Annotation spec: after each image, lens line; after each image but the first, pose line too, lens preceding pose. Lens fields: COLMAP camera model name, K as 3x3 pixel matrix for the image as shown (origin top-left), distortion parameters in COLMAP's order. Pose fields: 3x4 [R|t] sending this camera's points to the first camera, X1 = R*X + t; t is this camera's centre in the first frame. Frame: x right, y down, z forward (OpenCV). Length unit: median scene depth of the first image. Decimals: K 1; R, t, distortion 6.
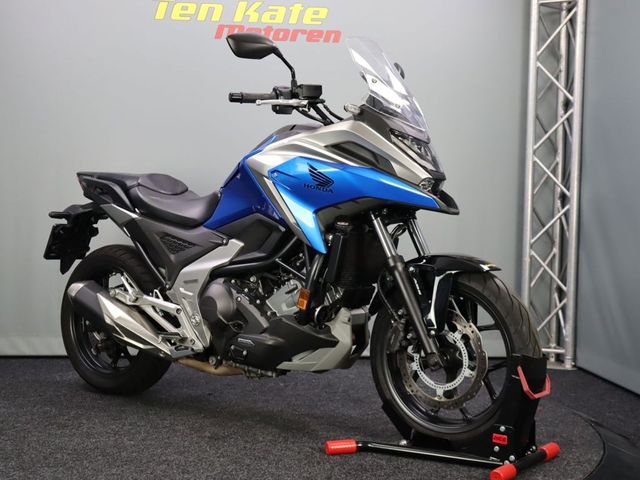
lens RADIAL K [[863.2, 0, 320.0], [0, 863.2, 240.0], [0, 0, 1]] dist [0.003907, -0.023145]
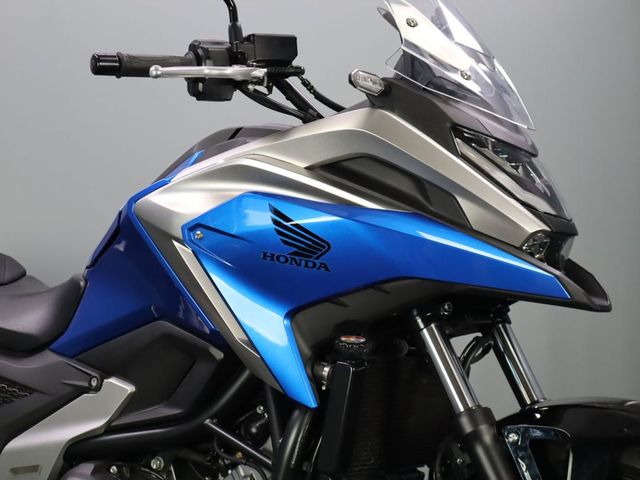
lens RADIAL K [[1398.6, 0, 320.0], [0, 1398.6, 240.0], [0, 0, 1]] dist [-0.185869, -0.016965]
pose [[0.999299, -0.027307, 0.025625, -0.007233], [0.029291, 0.996320, -0.080551, -0.012277], [-0.023332, 0.081245, 0.996421, 0.276539]]
